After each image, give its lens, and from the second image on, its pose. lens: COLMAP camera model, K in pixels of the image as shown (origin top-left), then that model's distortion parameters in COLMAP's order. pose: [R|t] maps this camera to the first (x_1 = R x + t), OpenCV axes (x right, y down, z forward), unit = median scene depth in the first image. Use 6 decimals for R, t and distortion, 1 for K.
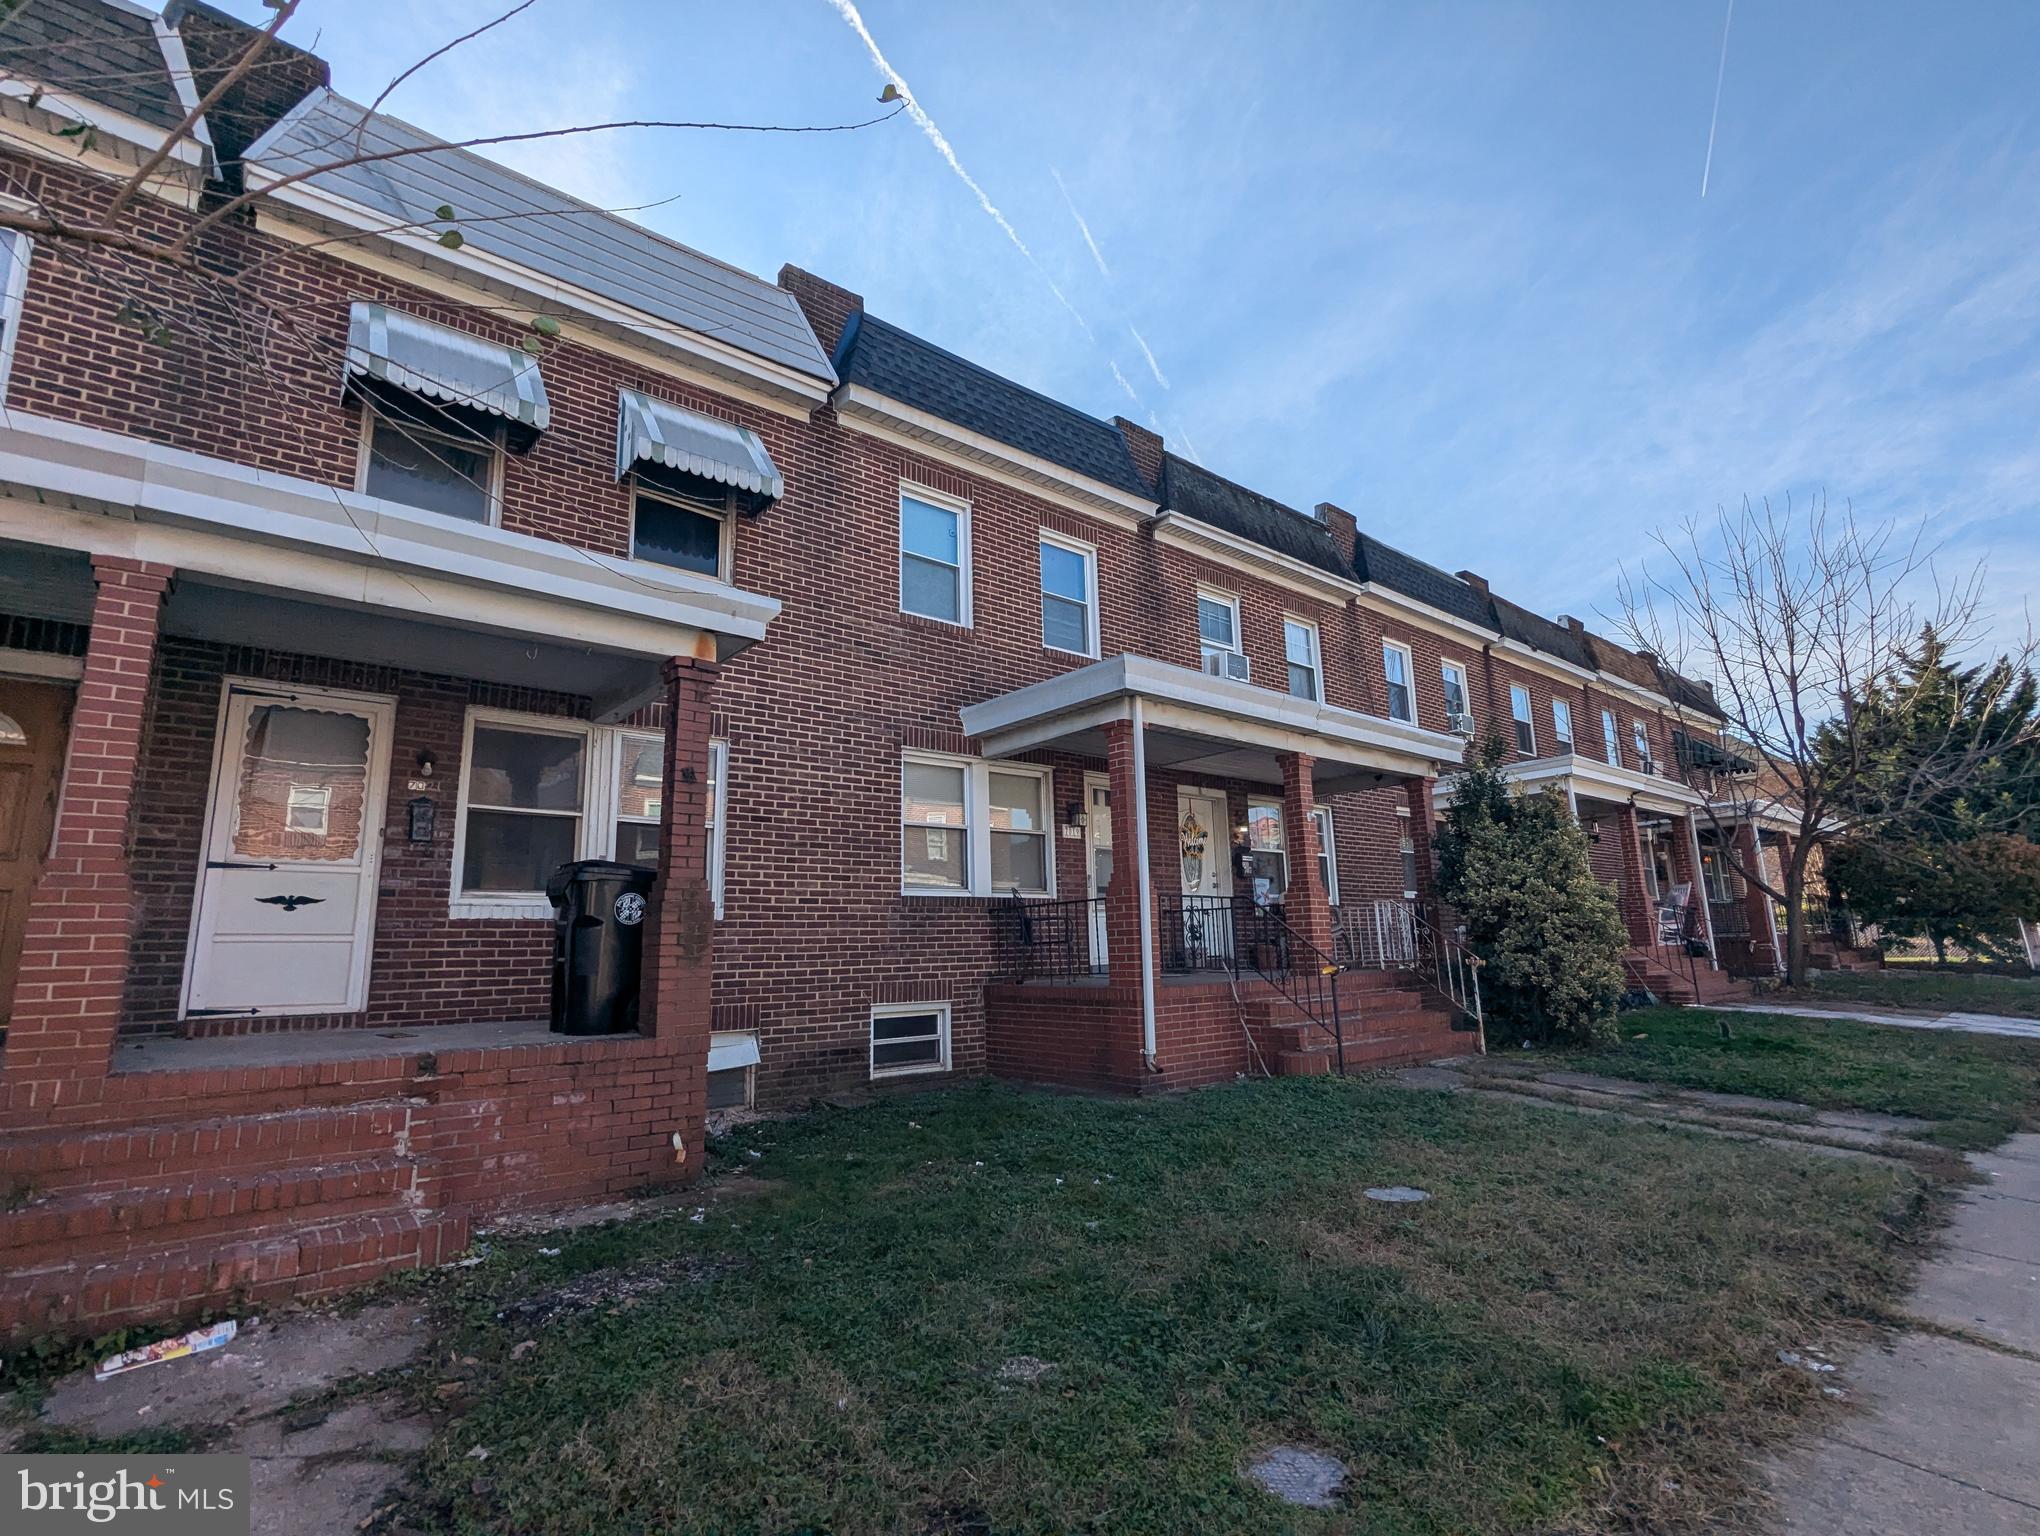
lens RADIAL K [[977.4, 0, 1022.5], [0, 977.4, 773.5], [0, 0, 1]] dist [0.000977, 0.001239]
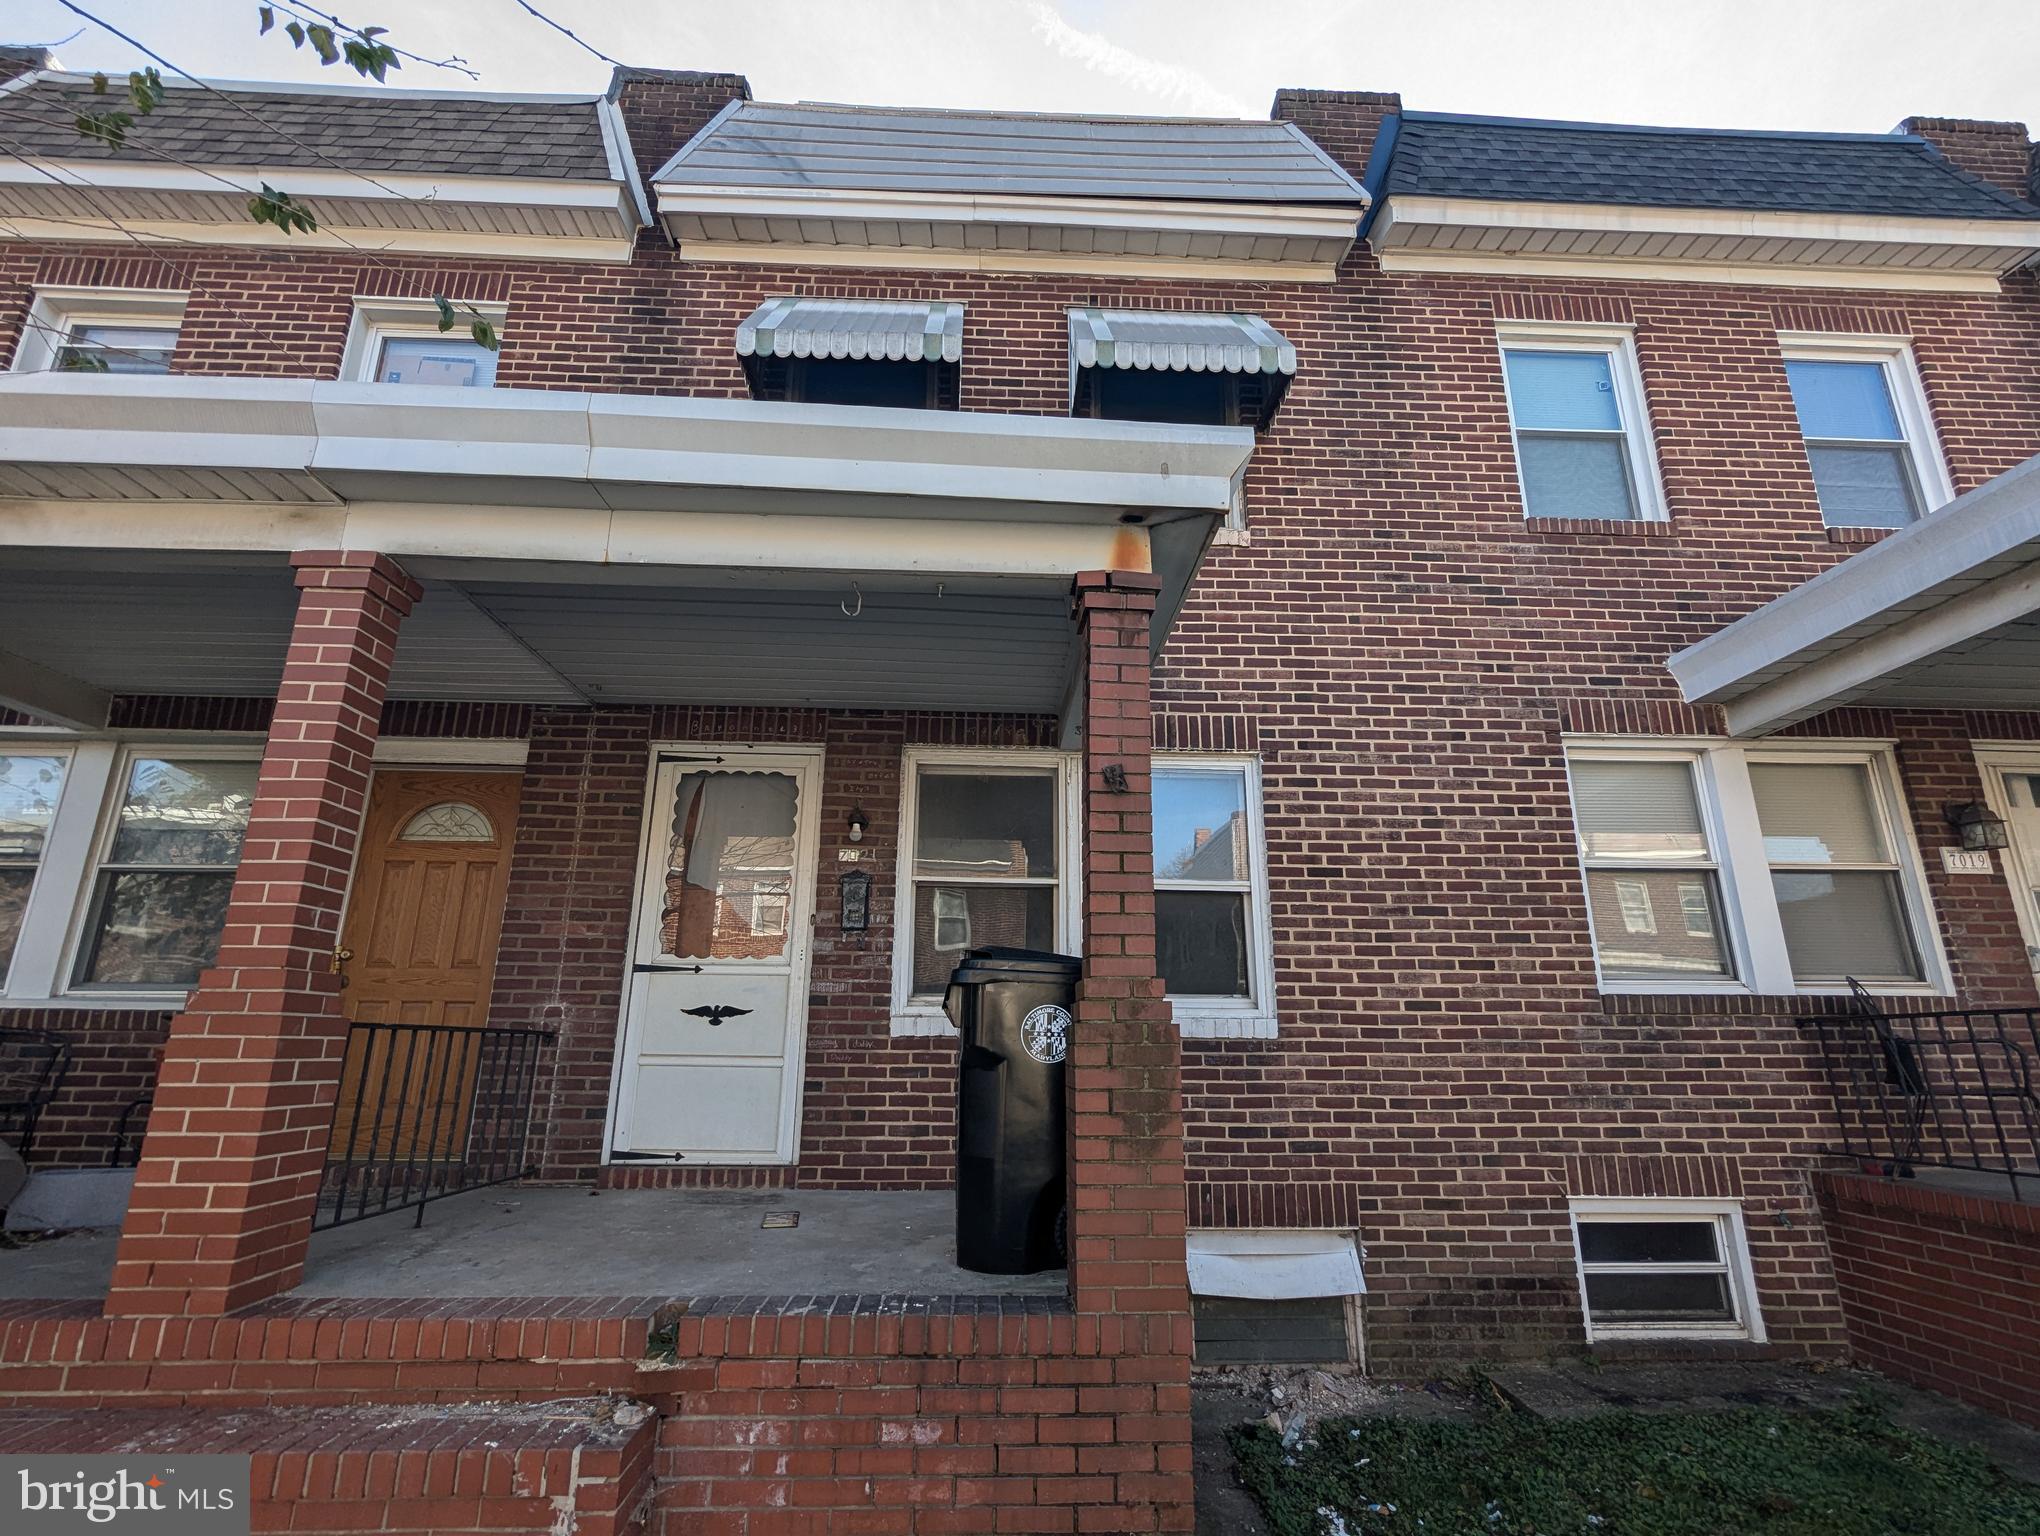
lens RADIAL K [[977.4, 0, 1022.5], [0, 977.4, 773.5], [0, 0, 1]] dist [0.000977, 0.001239]
pose [[0.802527, -0.136037, -0.580899, -0.050428], [0.085908, 0.989860, -0.113125, 0.037526], [0.590398, 0.040882, 0.806076, 0.375613]]
